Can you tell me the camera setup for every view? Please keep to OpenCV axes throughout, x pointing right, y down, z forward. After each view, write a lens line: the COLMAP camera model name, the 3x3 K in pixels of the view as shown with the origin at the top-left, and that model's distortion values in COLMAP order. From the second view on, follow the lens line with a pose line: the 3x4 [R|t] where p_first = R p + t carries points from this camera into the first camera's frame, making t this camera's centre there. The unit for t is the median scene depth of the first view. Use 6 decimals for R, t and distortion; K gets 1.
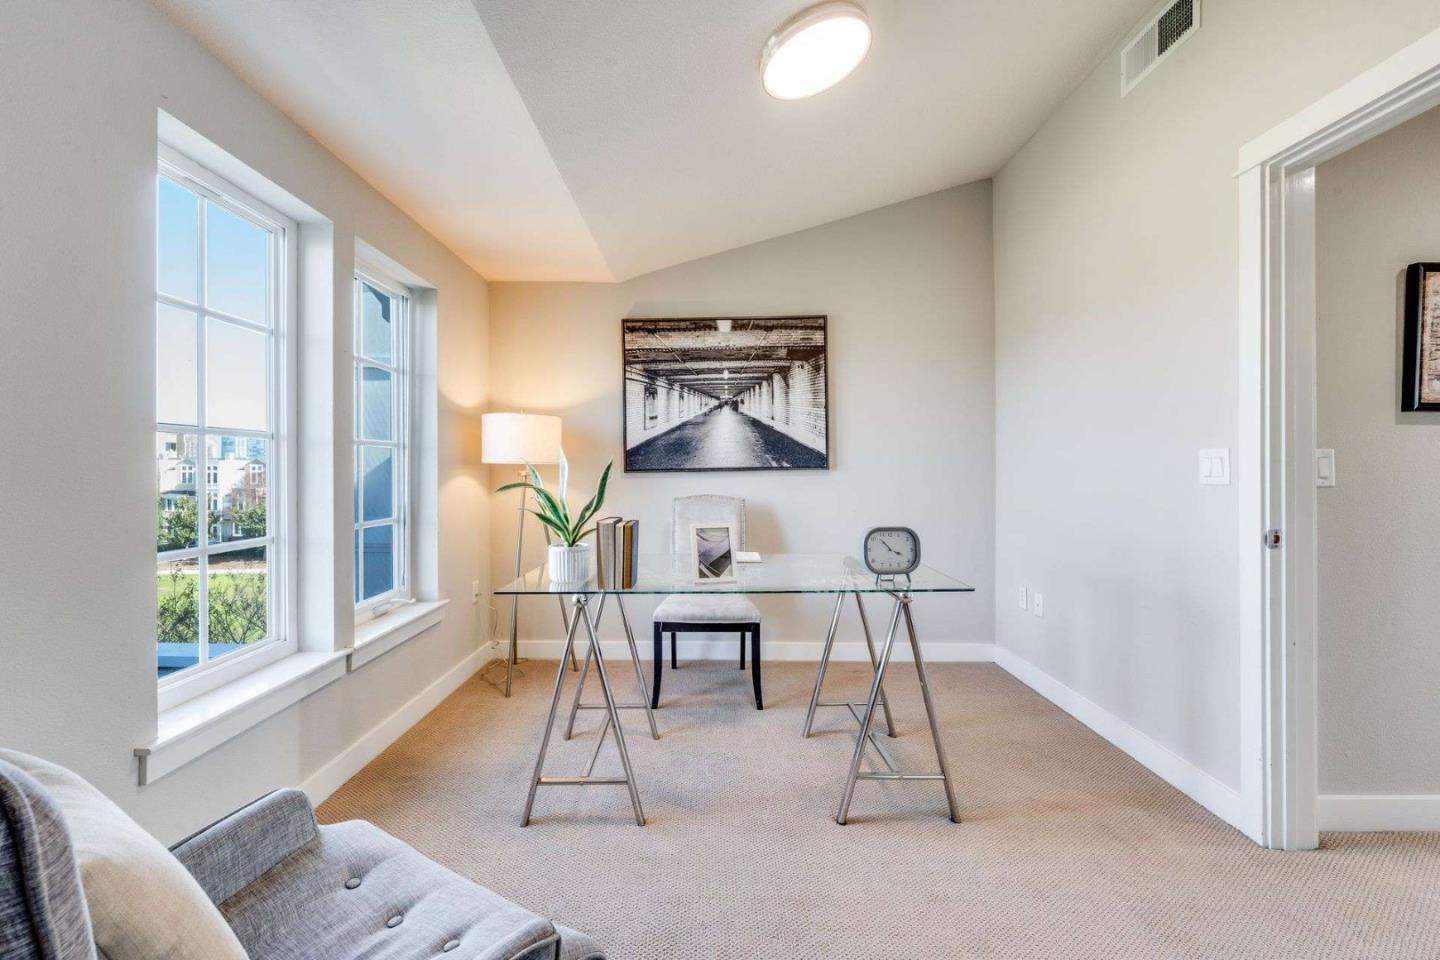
lens RADIAL K [[593.4, 0, 705.3], [0, 593.4, 471.3], [0, 0, 1]] dist [0.001383, -0.000219]
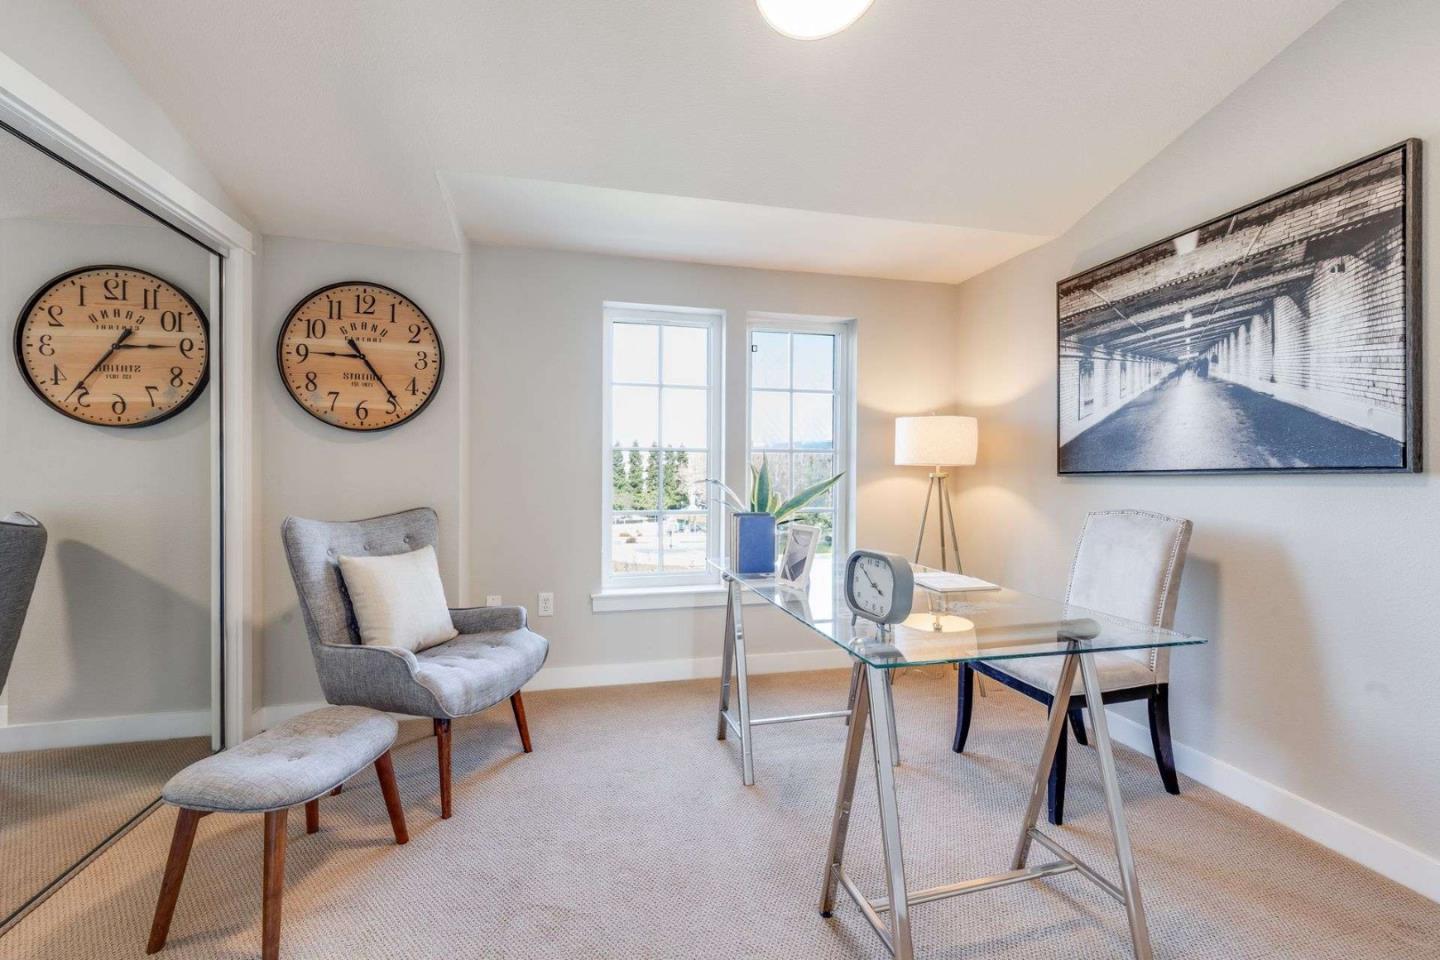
lens RADIAL K [[593.4, 0, 706.5], [0, 593.4, 474.3], [0, 0, 1]] dist [0.001383, -0.000219]
pose [[0.228254, 0.008409, -0.973565, 0.529403], [-0.008014, 0.999945, 0.006758, -0.001285], [0.973569, 0.006259, 0.228309, 0.364444]]
